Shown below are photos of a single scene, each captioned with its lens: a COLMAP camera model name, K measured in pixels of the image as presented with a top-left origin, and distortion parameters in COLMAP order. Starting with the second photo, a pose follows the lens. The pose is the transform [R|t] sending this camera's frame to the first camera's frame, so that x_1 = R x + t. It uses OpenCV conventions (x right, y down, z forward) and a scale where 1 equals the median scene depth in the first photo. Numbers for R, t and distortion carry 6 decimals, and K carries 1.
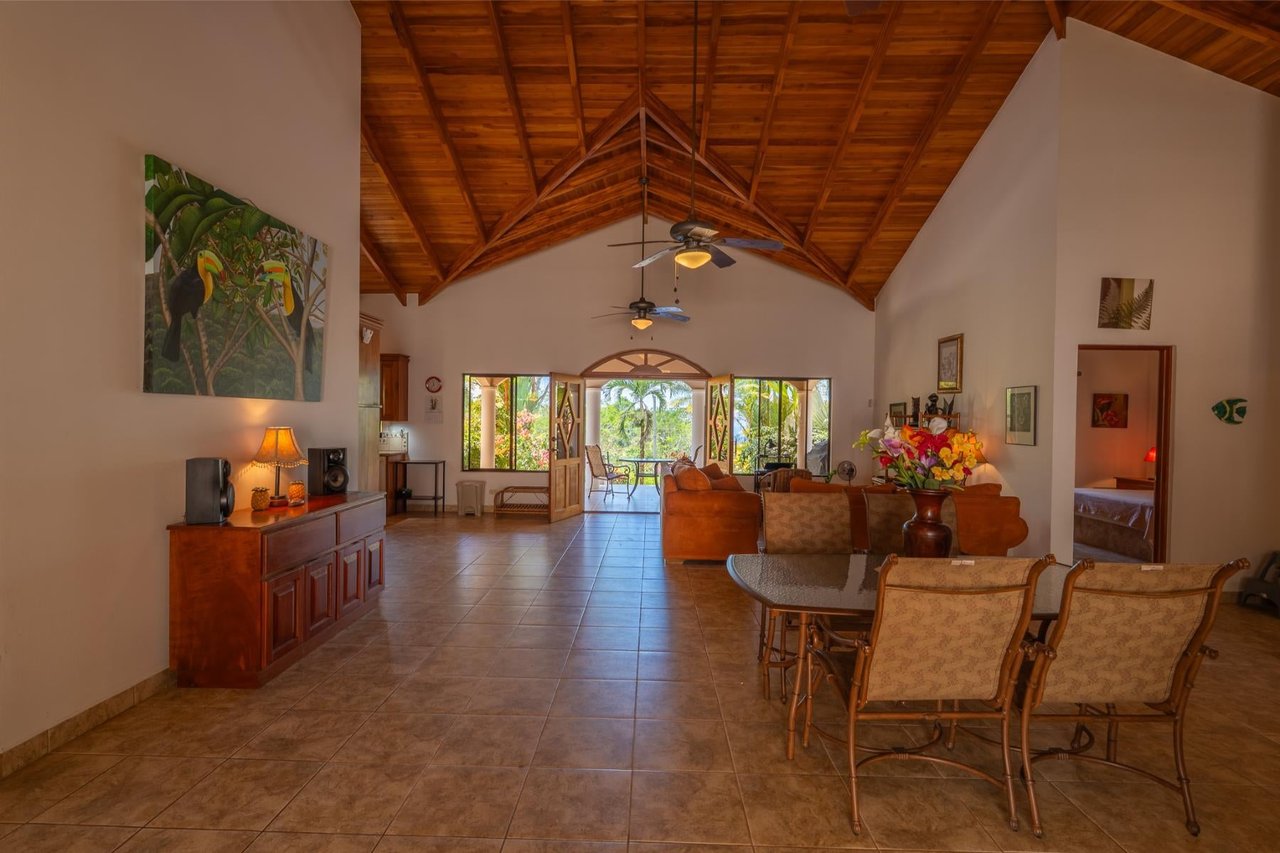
lens RADIAL K [[603.3, 0, 640.0], [0, 603.3, 426.5], [0, 0, 1]] dist [0.000967, 0.000372]
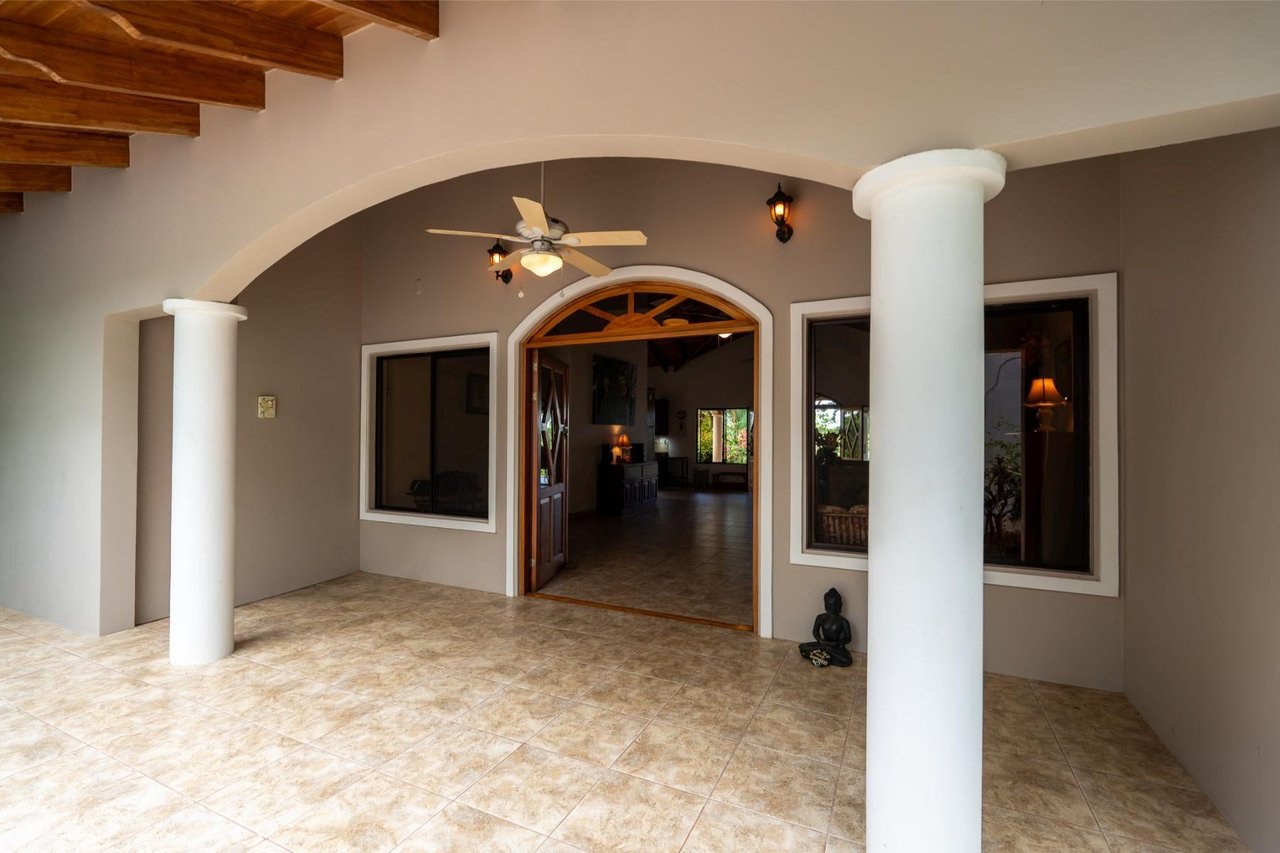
lens RADIAL K [[559.5, 0, 637.7], [0, 559.5, 427.4], [0, 0, 1]] dist [-0.004007, 0.000838]
pose [[0.908120, -0.015152, -0.418437, 0.531842], [0.001767, 0.999475, -0.032357, 0.047609], [0.418707, 0.028645, 0.907669, -1.274553]]
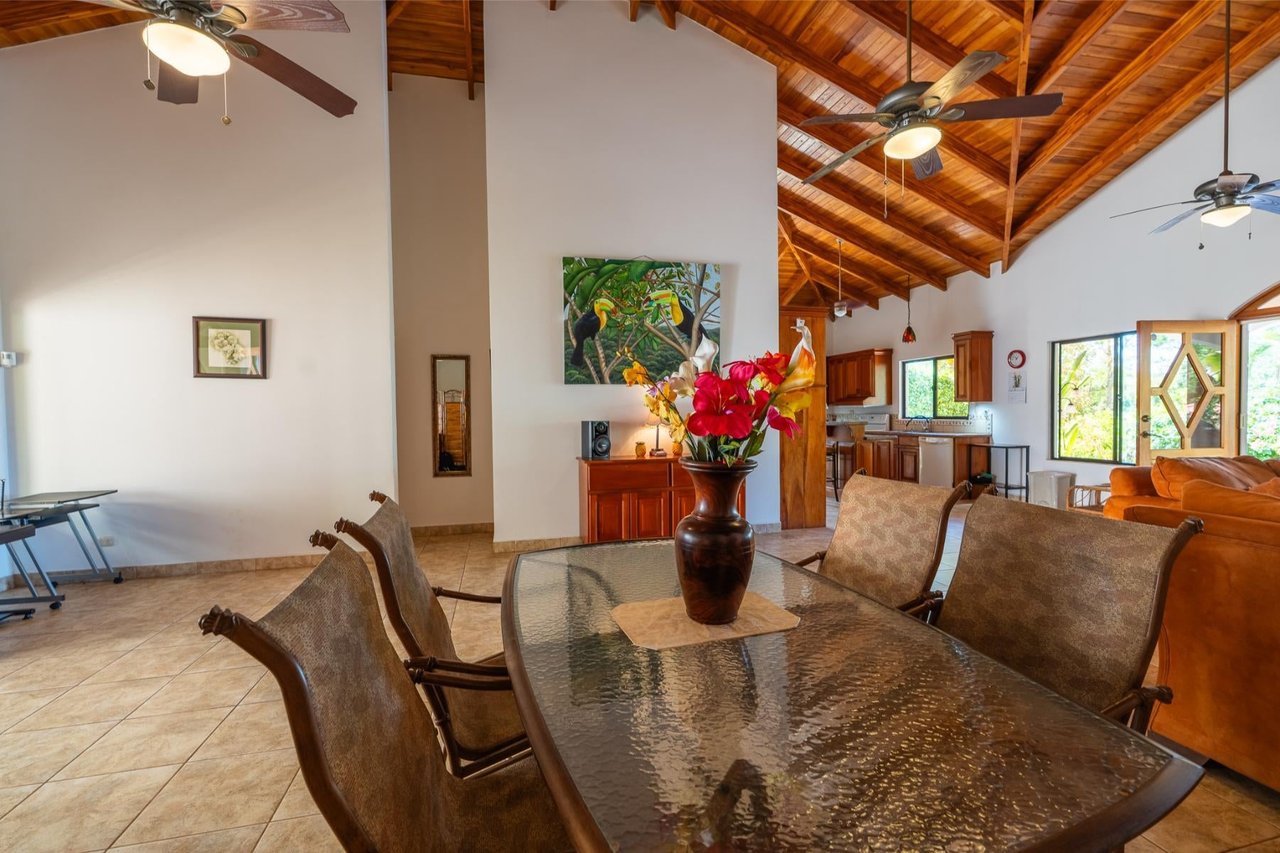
lens RADIAL K [[559.5, 0, 637.7], [0, 559.5, 427.4], [0, 0, 1]] dist [-0.004007, 0.000838]
pose [[0.261110, 0.008057, -0.965275, 0.657104], [0.004055, 0.999947, 0.009443, 0.044546], [0.965300, -0.006379, 0.261064, 0.543270]]
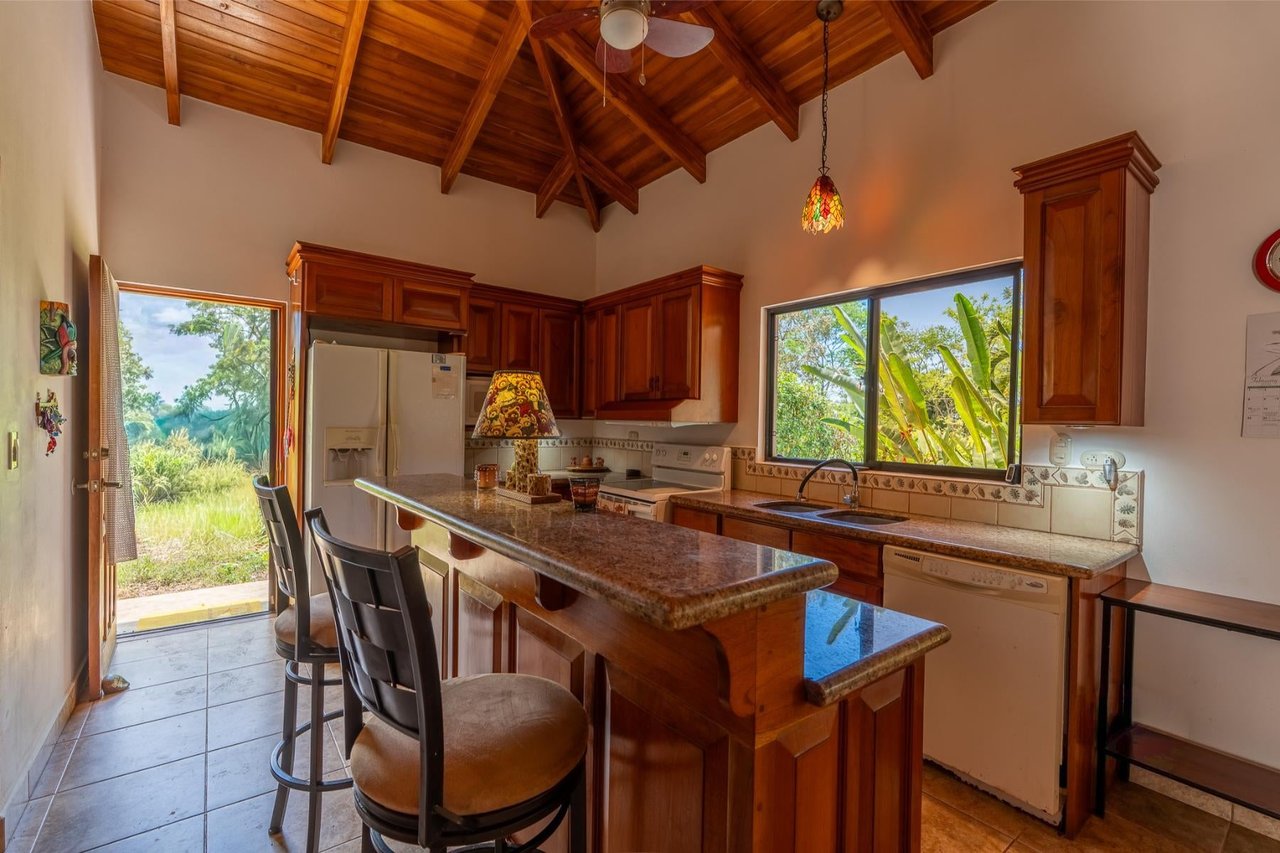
lens RADIAL K [[557.6, 0, 639.3], [0, 557.6, 427.5], [0, 0, 1]] dist [-0.003357, -0.000044]
pose [[0.626780, 0.005362, -0.779178, -0.731478], [-0.020864, 0.999733, -0.009903, -0.003816], [0.778917, 0.022463, 0.626725, 1.504120]]
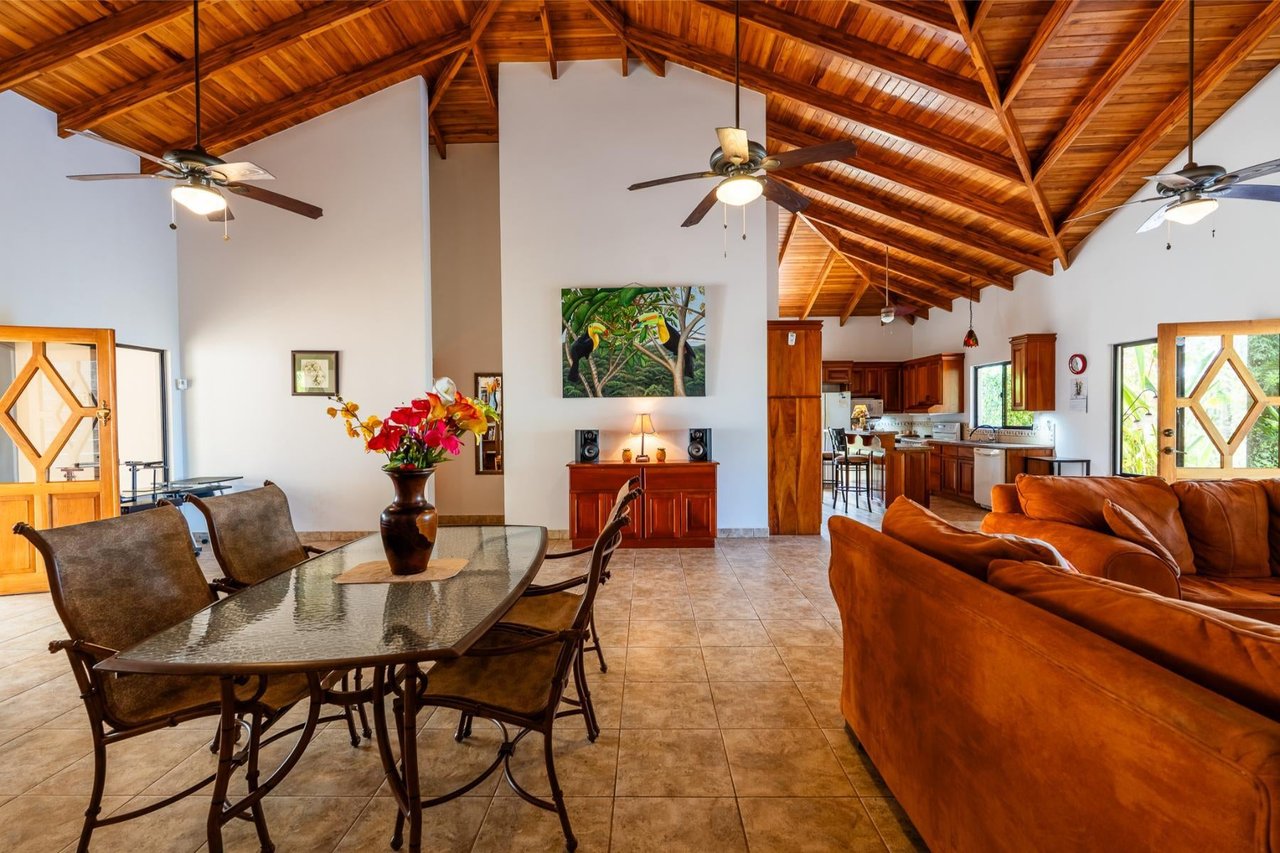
lens RADIAL K [[557.6, 0, 639.3], [0, 557.6, 427.5], [0, 0, 1]] dist [-0.003357, -0.000044]
pose [[0.003924, 0.003588, -0.999986, 0.854948], [-0.003604, 0.999987, 0.003573, 0.030473], [0.999986, 0.003590, 0.003937, 0.901795]]
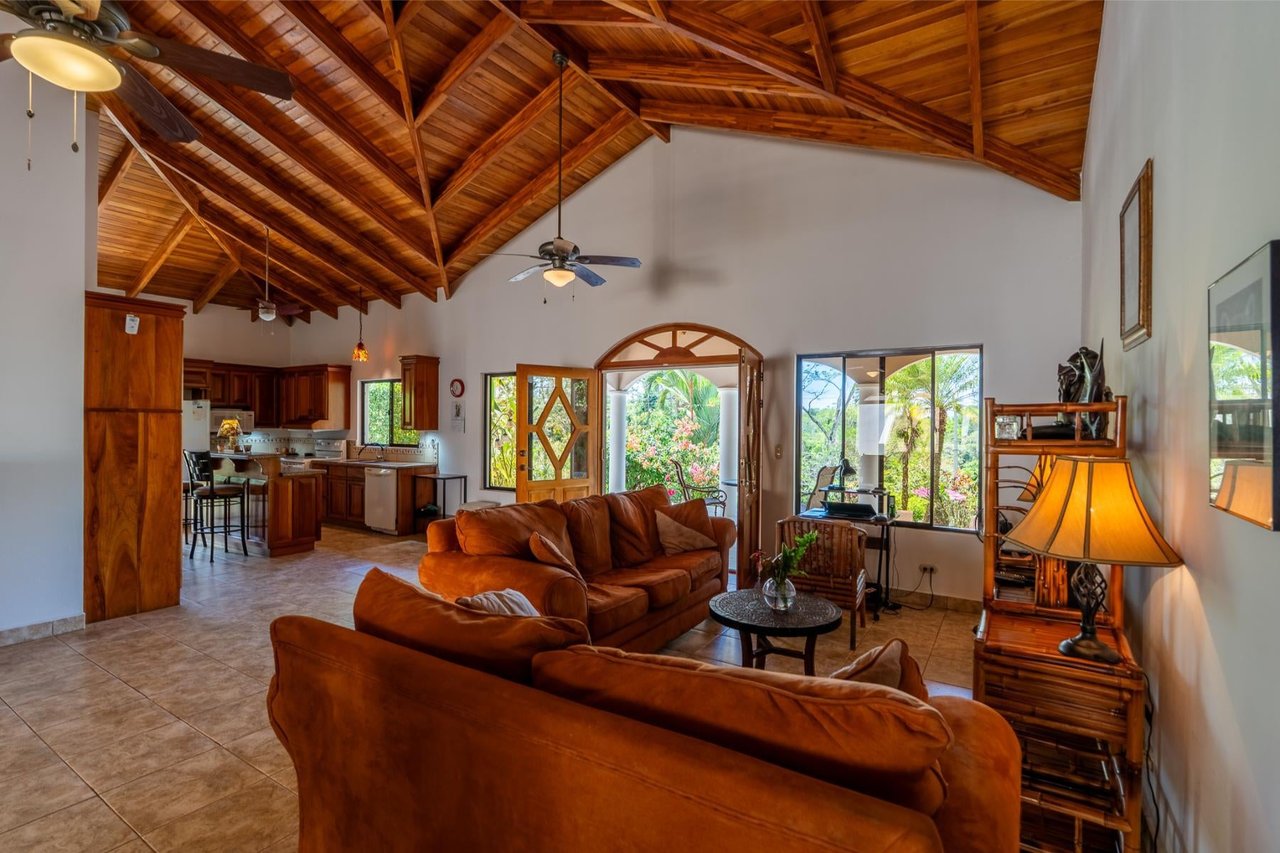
lens RADIAL K [[590.2, 0, 638.3], [0, 590.2, 427.1], [0, 0, 1]] dist [-0.002714, -0.000418]
pose [[0.853662, -0.005764, -0.520796, 0.707155], [-0.002095, 0.999893, -0.014500, -0.002565], [0.520823, 0.013469, 0.853558, 0.885185]]
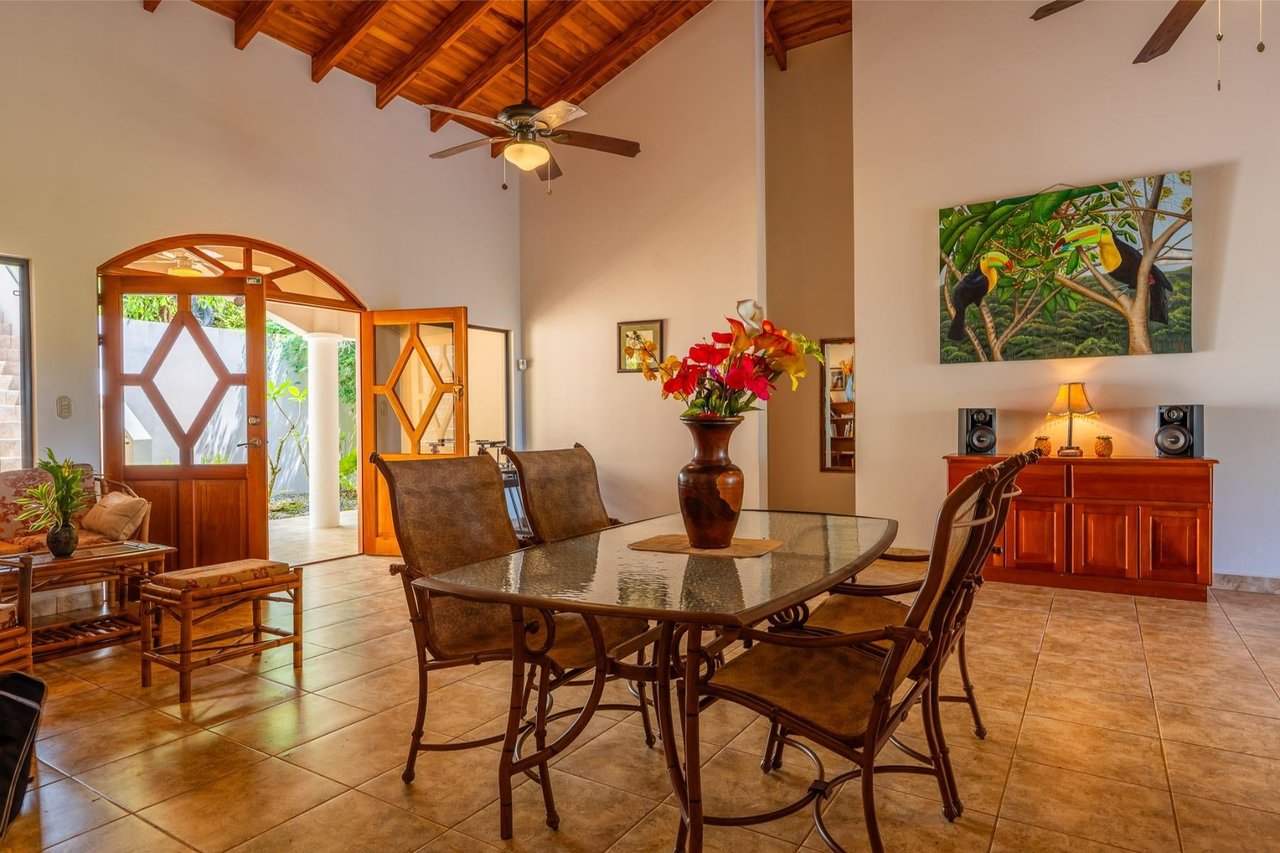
lens RADIAL K [[732.6, 0, 640.0], [0, 732.6, 426.5], [0, 0, 1]] dist [-0.001382, 0.000328]
pose [[-0.515223, -0.003377, -0.857050, 0.838065], [-0.010612, 0.999941, 0.002440, 0.075984], [0.856991, 0.010352, -0.515228, 0.929523]]
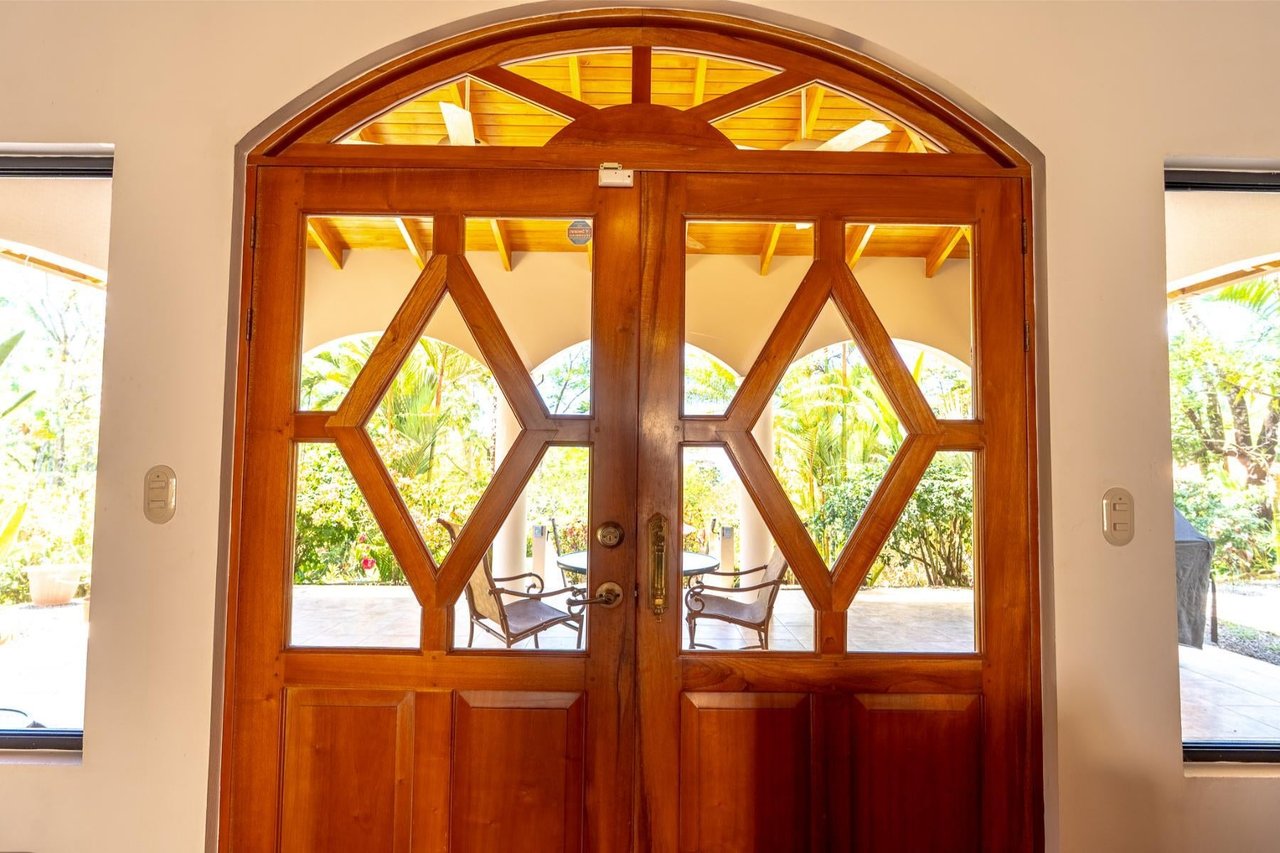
lens RADIAL K [[603.3, 0, 640.0], [0, 603.3, 426.5], [0, 0, 1]] dist [0.000967, 0.000372]
pose [[0.999764, -0.001869, 0.021647, 0.011712], [0.003141, 0.998262, -0.058852, -0.000286], [-0.021499, 0.058906, 0.998032, 1.814734]]
